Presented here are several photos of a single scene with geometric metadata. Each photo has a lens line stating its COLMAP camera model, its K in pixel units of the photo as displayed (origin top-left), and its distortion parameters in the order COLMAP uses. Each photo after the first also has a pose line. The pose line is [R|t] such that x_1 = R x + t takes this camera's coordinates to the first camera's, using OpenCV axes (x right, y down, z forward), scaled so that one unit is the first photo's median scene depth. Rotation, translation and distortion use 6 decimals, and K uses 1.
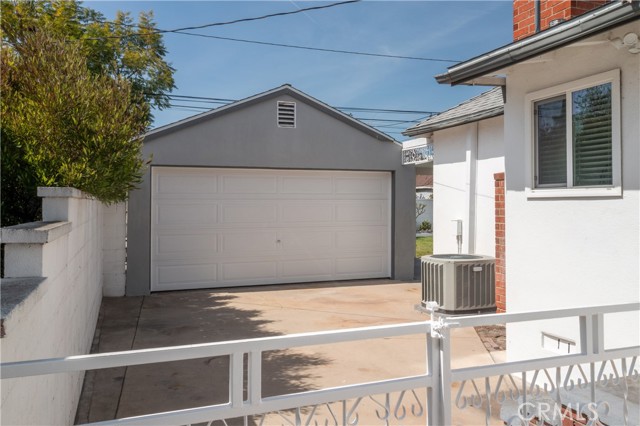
lens RADIAL K [[505.6, 0, 323.0], [0, 505.6, 200.0], [0, 0, 1]] dist [-0.014843, 0.014493]
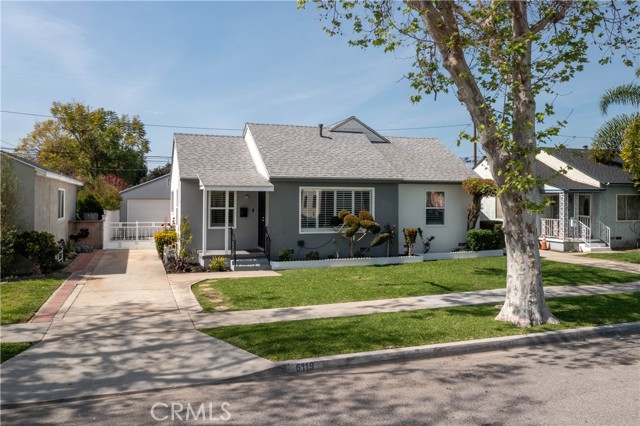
lens RADIAL K [[505.6, 0, 333.0], [0, 505.6, 200.7], [0, 0, 1]] dist [-0.014843, 0.014493]
pose [[0.999893, 0.007705, -0.012401, 0.991413], [-0.007610, 0.999942, 0.007662, -0.083773], [0.012459, -0.007567, 0.999894, -2.173796]]
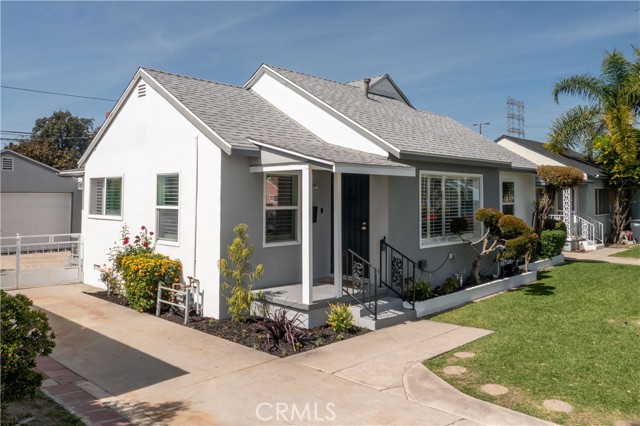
lens RADIAL K [[505.6, 0, 314.2], [0, 505.6, 173.8], [0, 0, 1]] dist [-0.014843, 0.014493]
pose [[0.903415, 0.024880, 0.428044, 0.160618], [-0.007428, 0.999073, -0.042392, -0.061866], [-0.428702, 0.035118, 0.902763, -1.229649]]
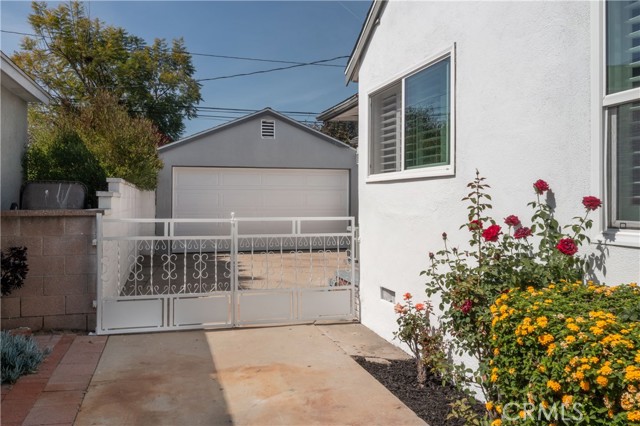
lens RADIAL K [[505.6, 0, 319.4], [0, 505.6, 208.4], [0, 0, 1]] dist [-0.014843, 0.014493]
pose [[0.996301, 0.002892, -0.085889, 0.188896], [-0.001025, 0.999762, 0.021780, 0.019695], [0.085931, -0.021611, 0.996067, -0.381976]]
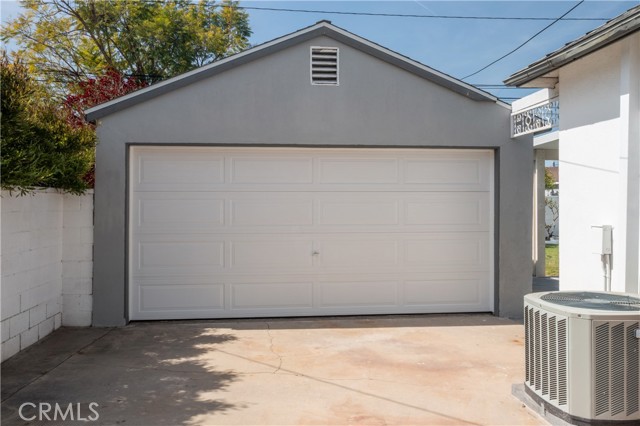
lens RADIAL K [[505.6, 0, 326.2], [0, 505.6, 198.0], [0, 0, 1]] dist [-0.014843, 0.014493]
pose [[0.965595, -0.002791, -0.260035, 0.104229], [0.001837, 0.999991, -0.003913, 0.009693], [0.260044, 0.003301, 0.965591, 0.347189]]
